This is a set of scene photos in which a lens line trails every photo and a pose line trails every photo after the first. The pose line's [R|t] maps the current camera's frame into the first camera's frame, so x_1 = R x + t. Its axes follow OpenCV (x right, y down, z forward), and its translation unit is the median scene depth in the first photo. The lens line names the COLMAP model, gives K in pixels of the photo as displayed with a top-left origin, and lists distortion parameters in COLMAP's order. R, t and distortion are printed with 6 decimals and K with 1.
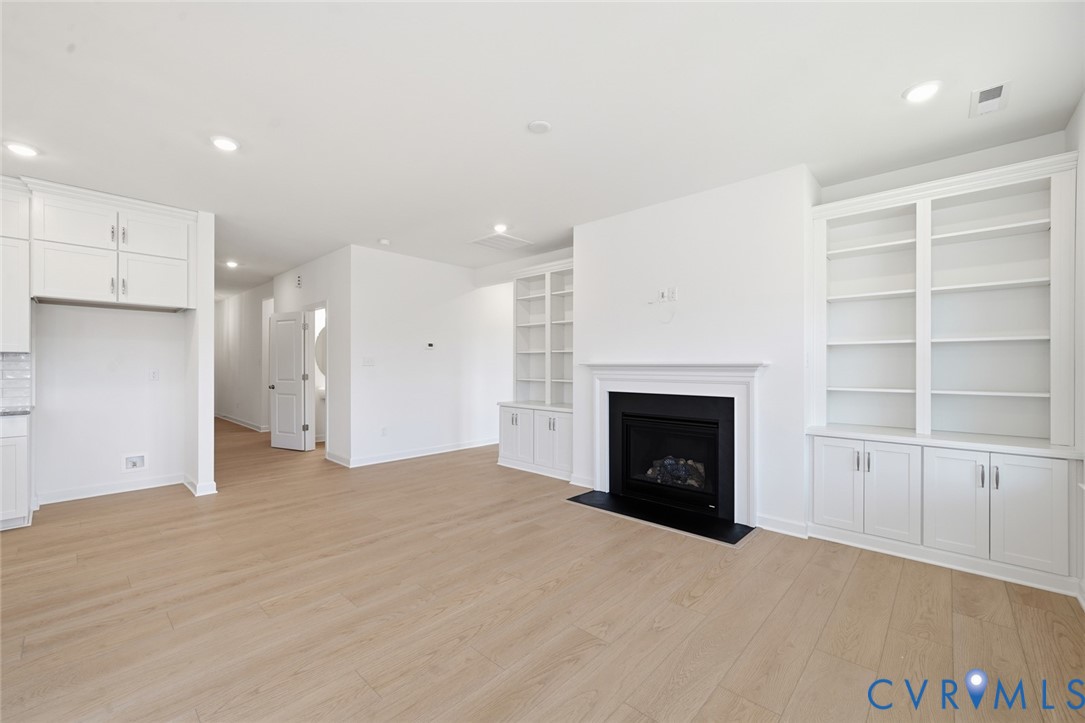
lens RADIAL K [[448.4, 0, 532.0], [0, 448.4, 364.4], [0, 0, 1]] dist [-0.002781, 0.000575]
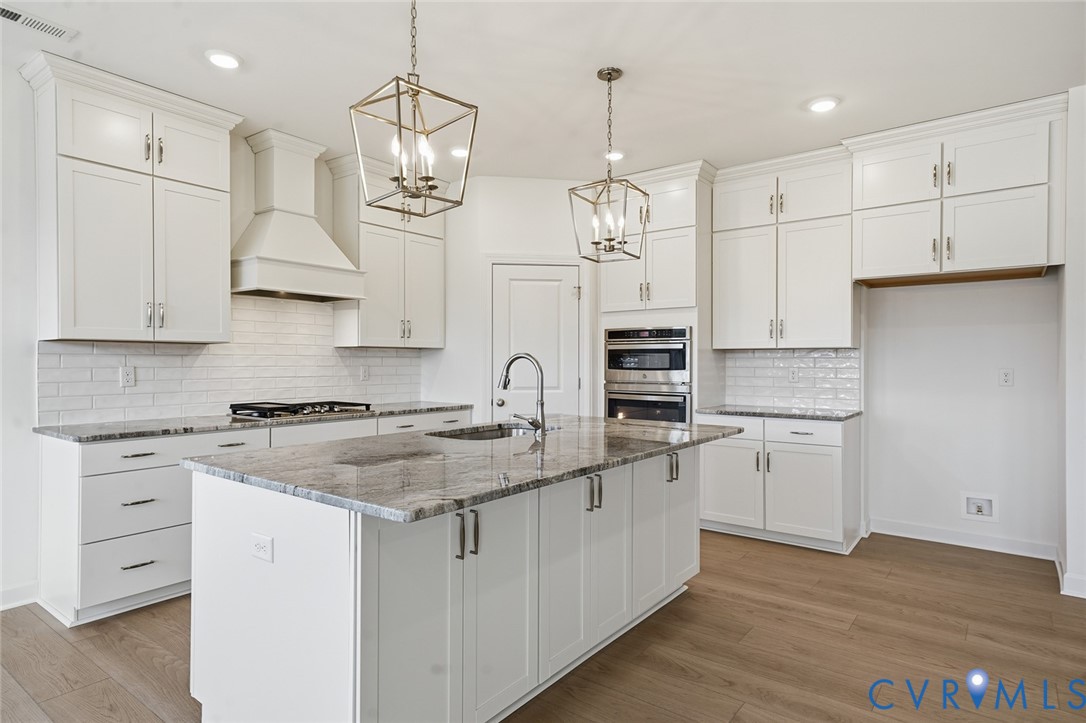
lens RADIAL K [[602.9, 0, 545.1], [0, 602.9, 360.9], [0, 0, 1]] dist [0.016770, 0.001985]
pose [[0.098202, -0.002099, -0.995164, -0.041843], [0.001473, 0.999997, -0.001963, -0.000313], [0.995165, -0.001273, 0.098205, 0.274014]]
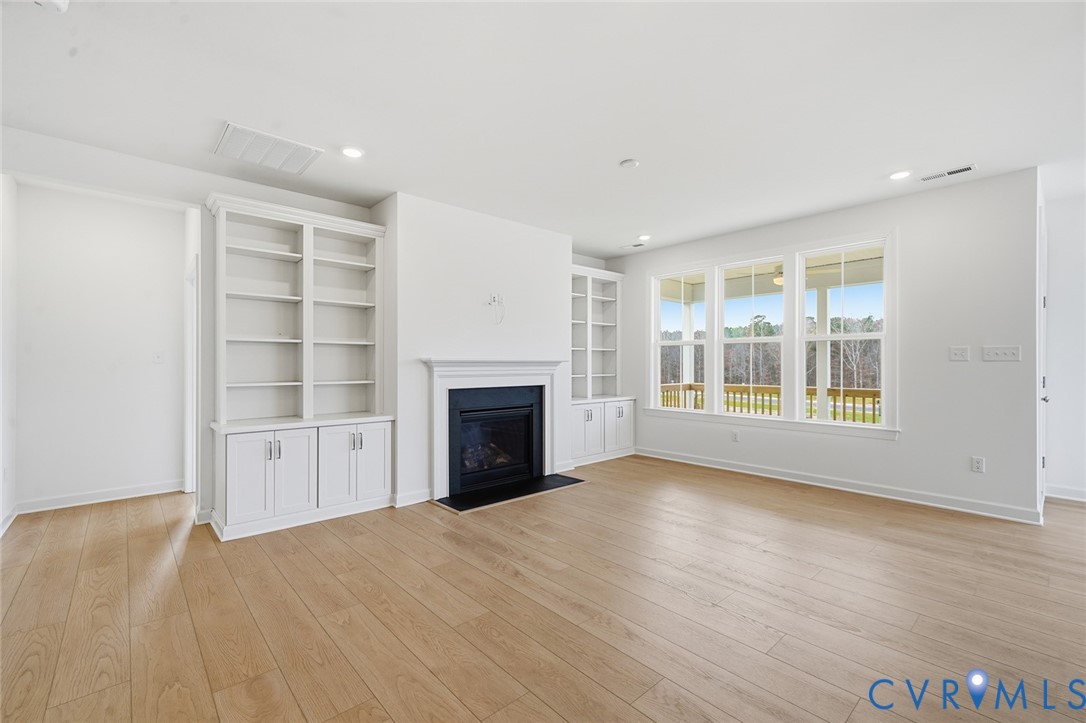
lens RADIAL K [[448.8, 0, 540.8], [0, 448.8, 366.3], [0, 0, 1]] dist [-0.002781, 0.000575]
pose [[0.106108, -0.009519, 0.994309, -0.816341], [-0.003368, 0.999945, 0.009932, 0.001444], [-0.994349, -0.004403, 0.106070, 0.757502]]
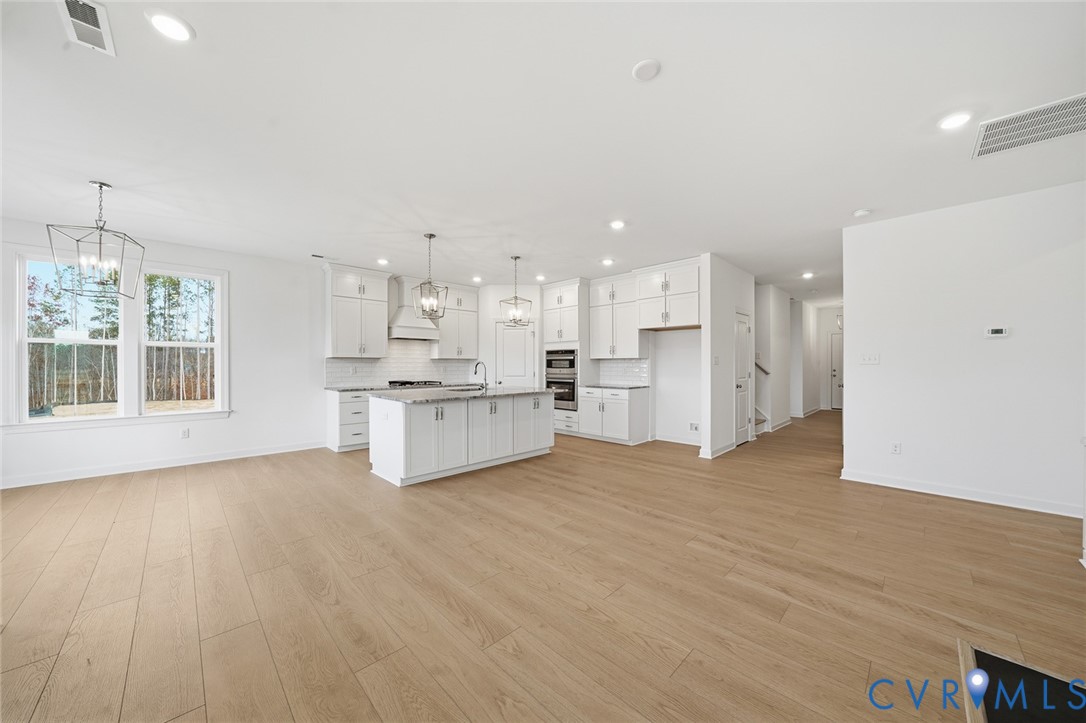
lens RADIAL K [[382.5, 0, 545.1], [0, 382.5, 364.5], [0, 0, 1]] dist [-0.014785, 0.000194]
pose [[-0.042534, -0.002109, -0.999093, 0.489349], [0.004420, 0.999988, -0.002299, 0.002684], [0.999085, -0.004513, -0.042524, 0.577659]]
